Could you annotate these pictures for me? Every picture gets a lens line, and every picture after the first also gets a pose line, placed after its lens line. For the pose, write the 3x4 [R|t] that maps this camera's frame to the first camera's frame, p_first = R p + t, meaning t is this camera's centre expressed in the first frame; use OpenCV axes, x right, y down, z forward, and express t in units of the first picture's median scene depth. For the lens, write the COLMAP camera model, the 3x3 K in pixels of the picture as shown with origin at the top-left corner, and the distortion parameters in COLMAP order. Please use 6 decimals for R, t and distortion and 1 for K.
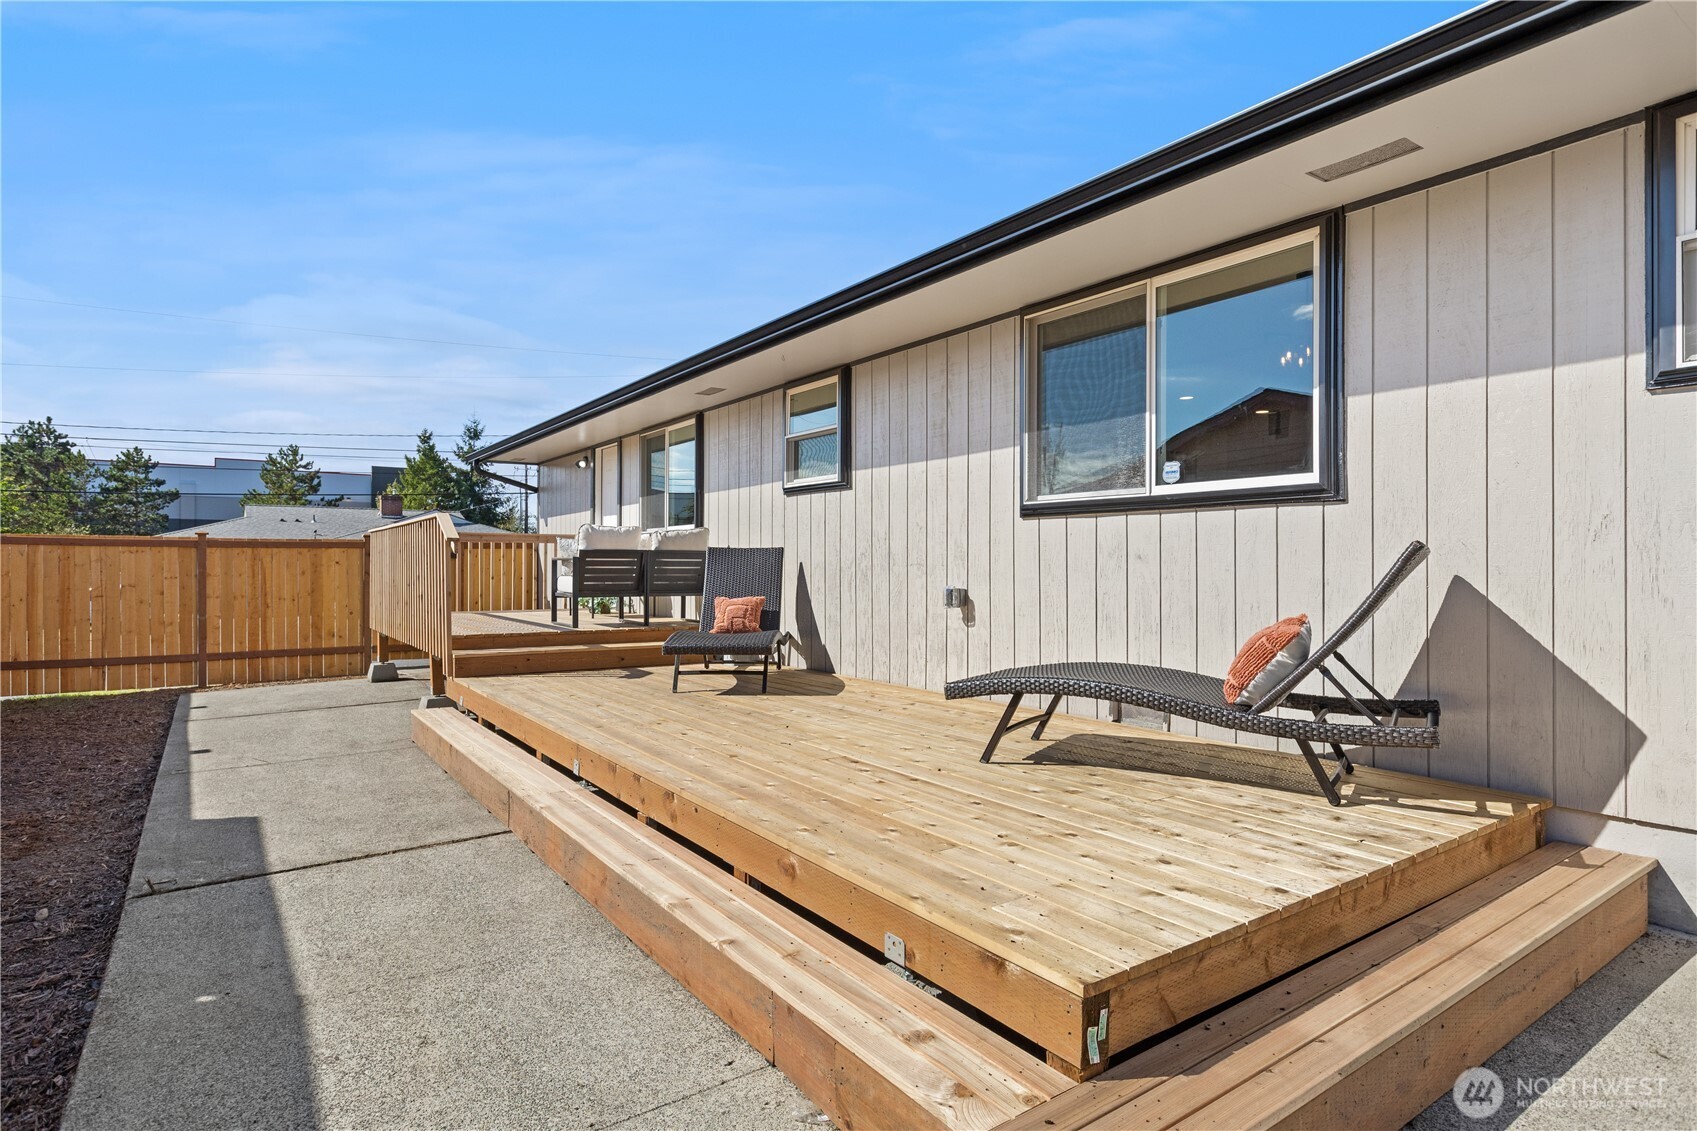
lens RADIAL K [[901.9, 0, 848.5], [0, 901.9, 565.5], [0, 0, 1]] dist [-0.005564, -0.000286]
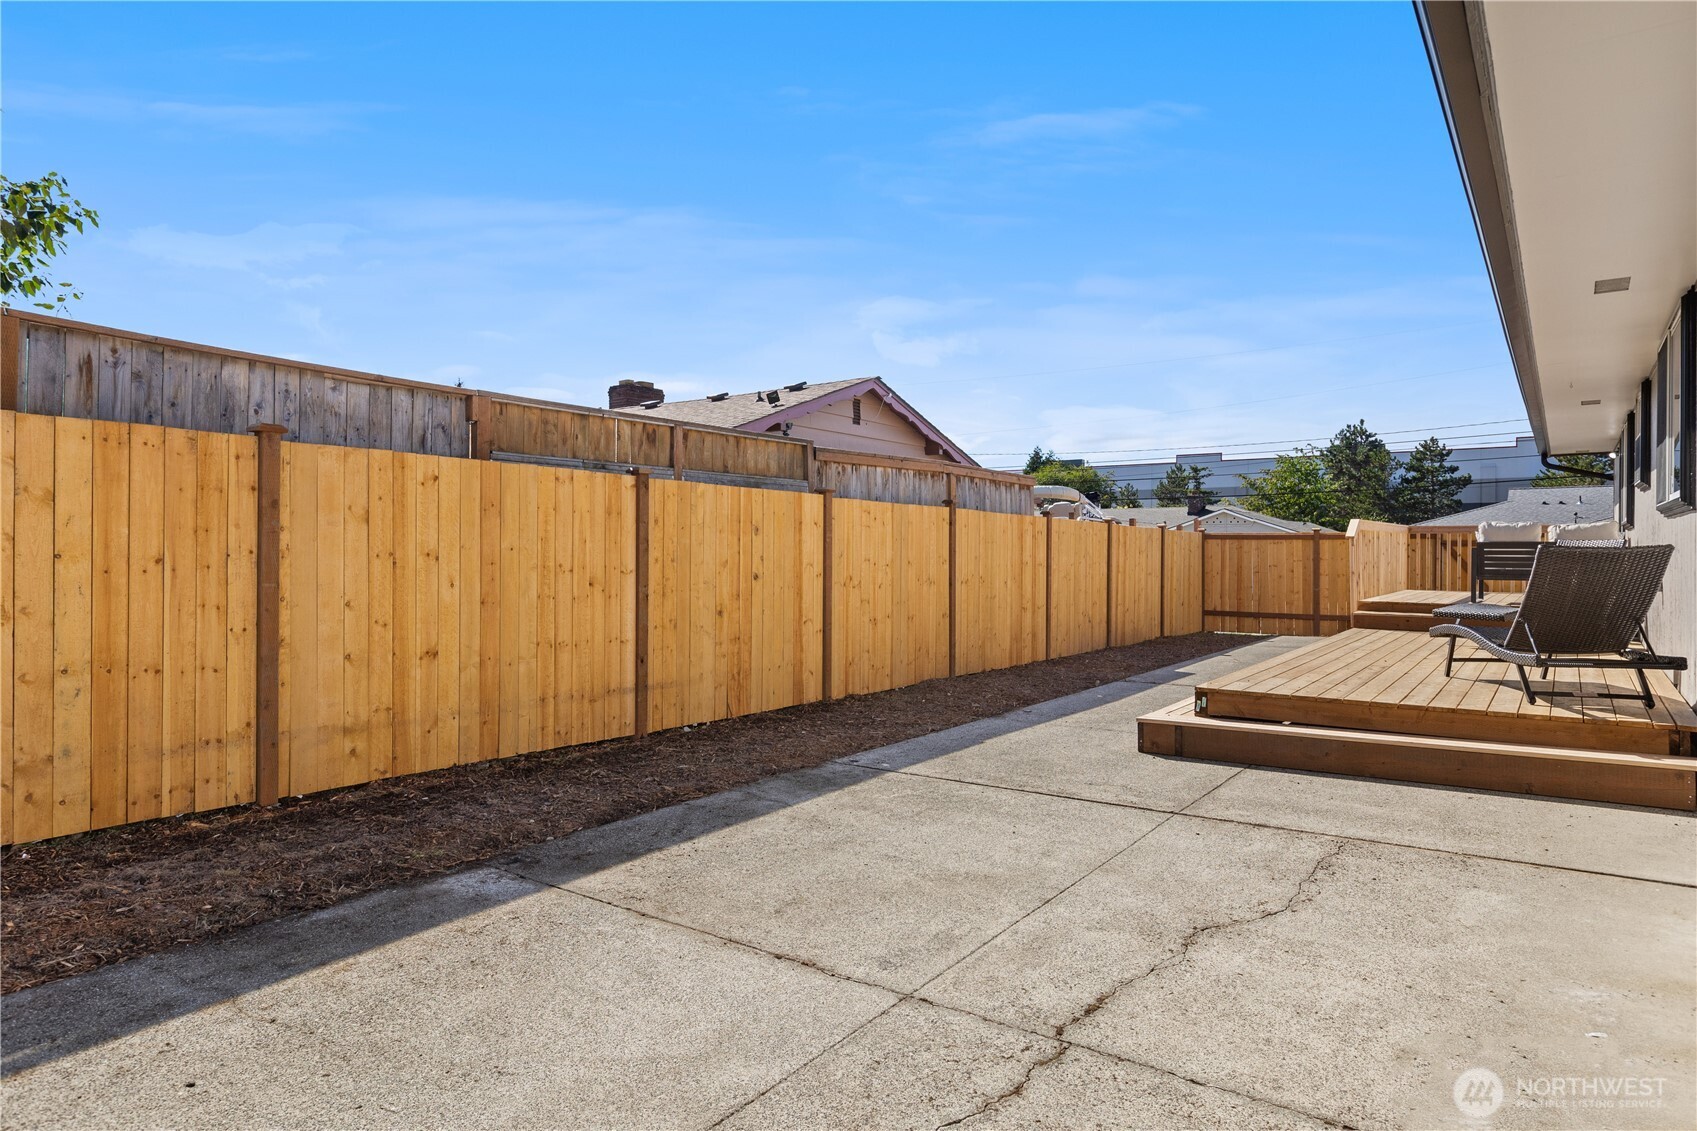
lens RADIAL K [[981.7, 0, 847.8], [0, 981.7, 549.5], [0, 0, 1]] dist [-0.001606, -0.000325]
pose [[0.332669, 0.000777, -0.943043, 0.756114], [-0.000852, 1.000000, 0.000523, -0.007282], [0.943043, 0.000629, 0.332670, -0.323705]]
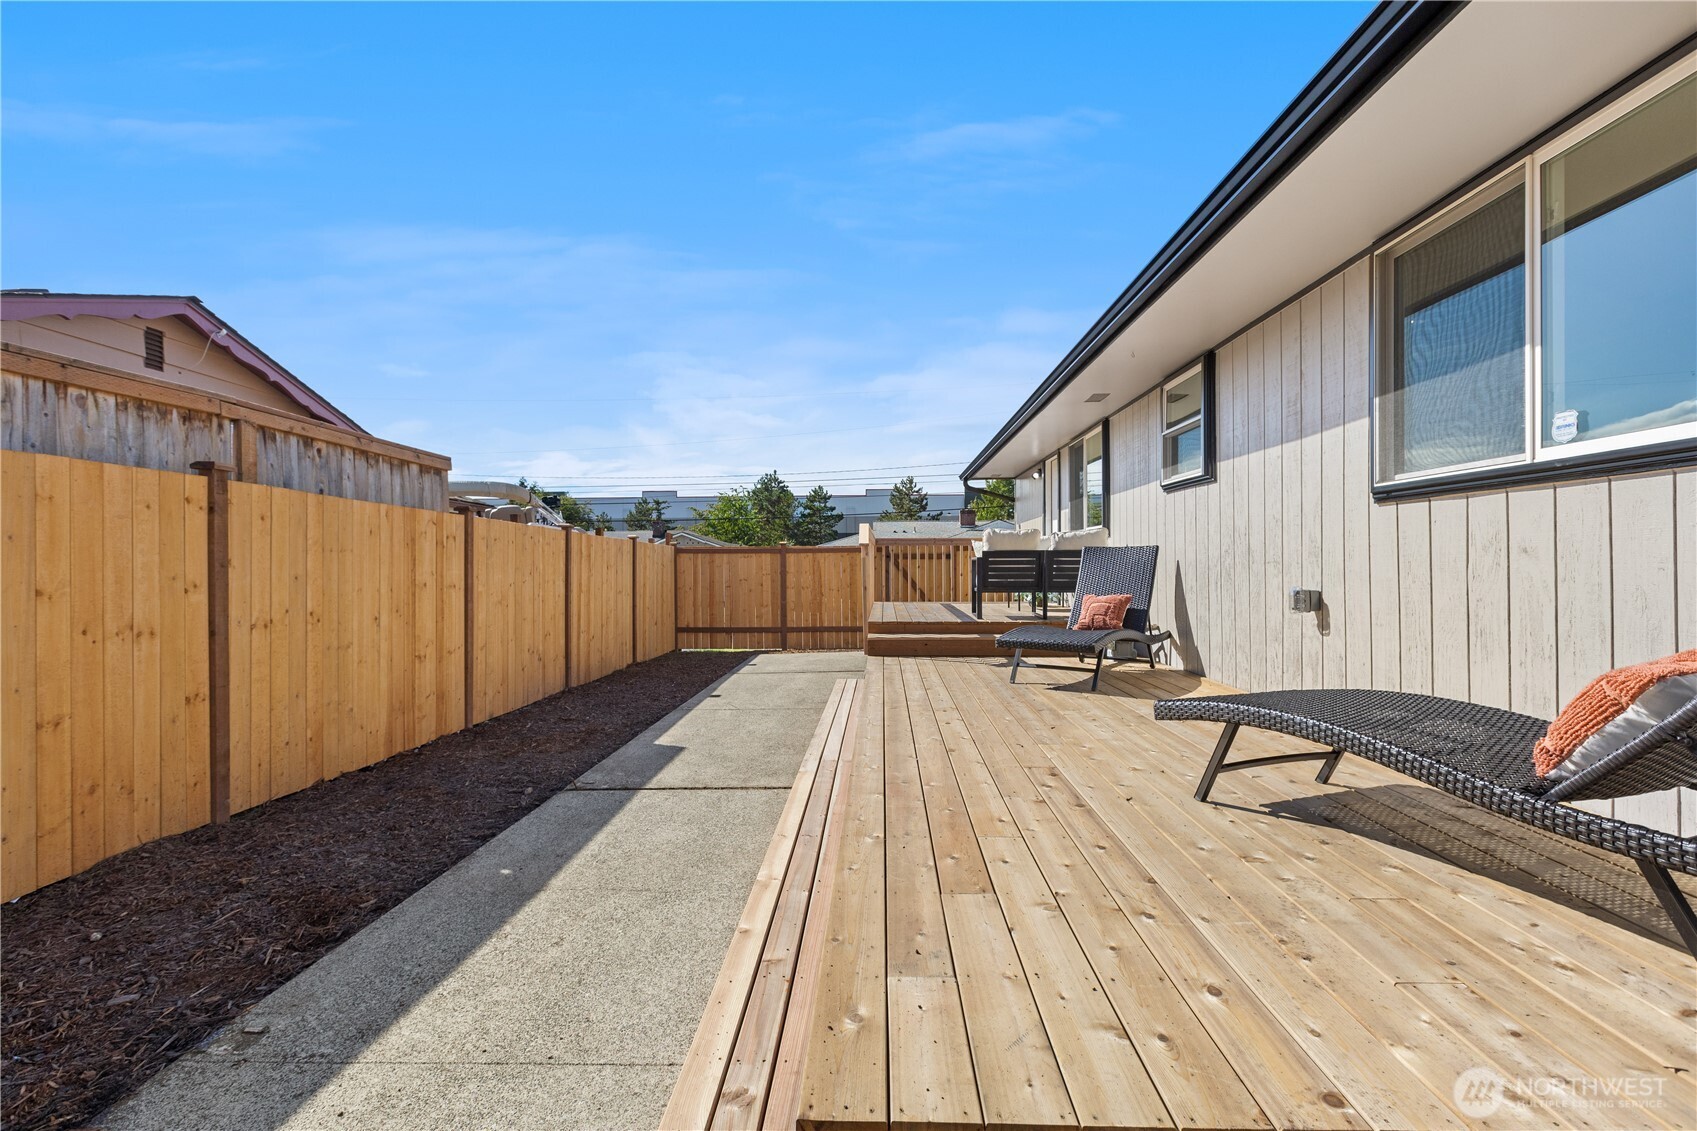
lens RADIAL K [[768.6, 0, 848.5], [0, 768.6, 565.5], [0, 0, 1]] dist [-0.001313, -0.000520]
pose [[0.798087, -0.005937, -0.602512, 0.164423], [0.008095, 0.999967, 0.000869, -0.001394], [0.602487, -0.005570, 0.798109, 0.120178]]
